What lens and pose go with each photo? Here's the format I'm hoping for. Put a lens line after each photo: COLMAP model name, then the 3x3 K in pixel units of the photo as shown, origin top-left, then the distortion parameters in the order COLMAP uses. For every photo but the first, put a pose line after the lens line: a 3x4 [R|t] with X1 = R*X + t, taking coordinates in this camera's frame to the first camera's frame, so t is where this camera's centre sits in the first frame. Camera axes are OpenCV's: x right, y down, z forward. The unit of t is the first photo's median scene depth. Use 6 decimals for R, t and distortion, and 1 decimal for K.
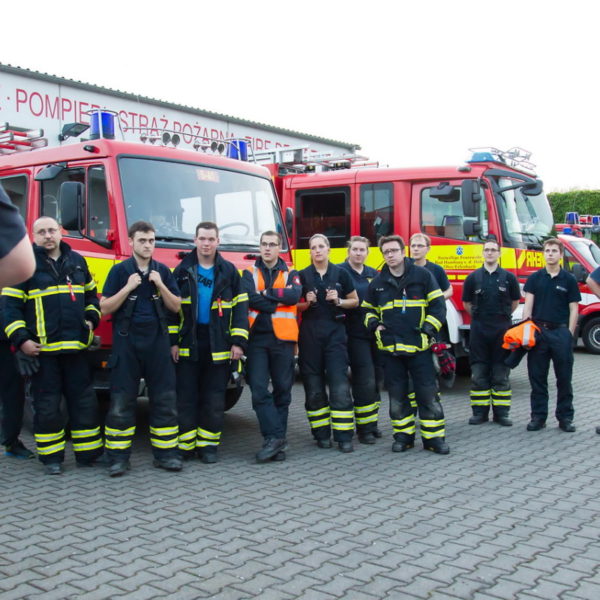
lens RADIAL K [[845.6, 0, 300.0], [0, 845.6, 300.0], [0, 0, 1]] dist [0.023333, 0.331762]
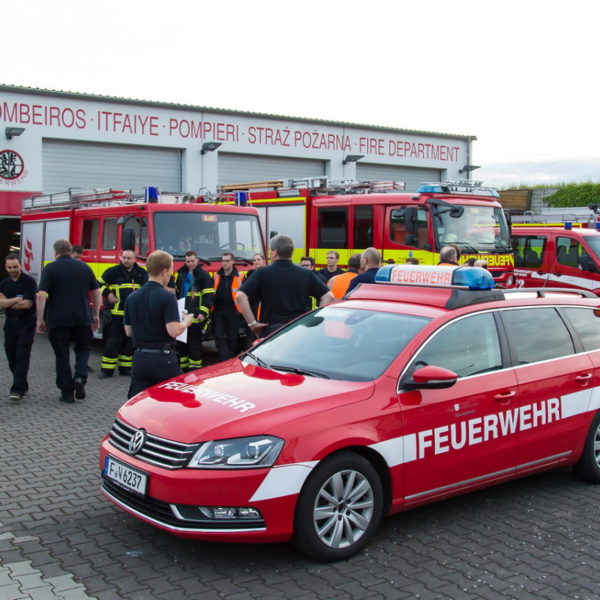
lens RADIAL K [[845.6, 0, 300.0], [0, 845.6, 300.0], [0, 0, 1]] dist [0.023333, 0.331762]
pose [[0.970352, 0.023200, -0.240579, 0.199691], [-0.012125, 0.998802, 0.047414, -0.024859], [0.241391, -0.043091, 0.969471, -0.269533]]
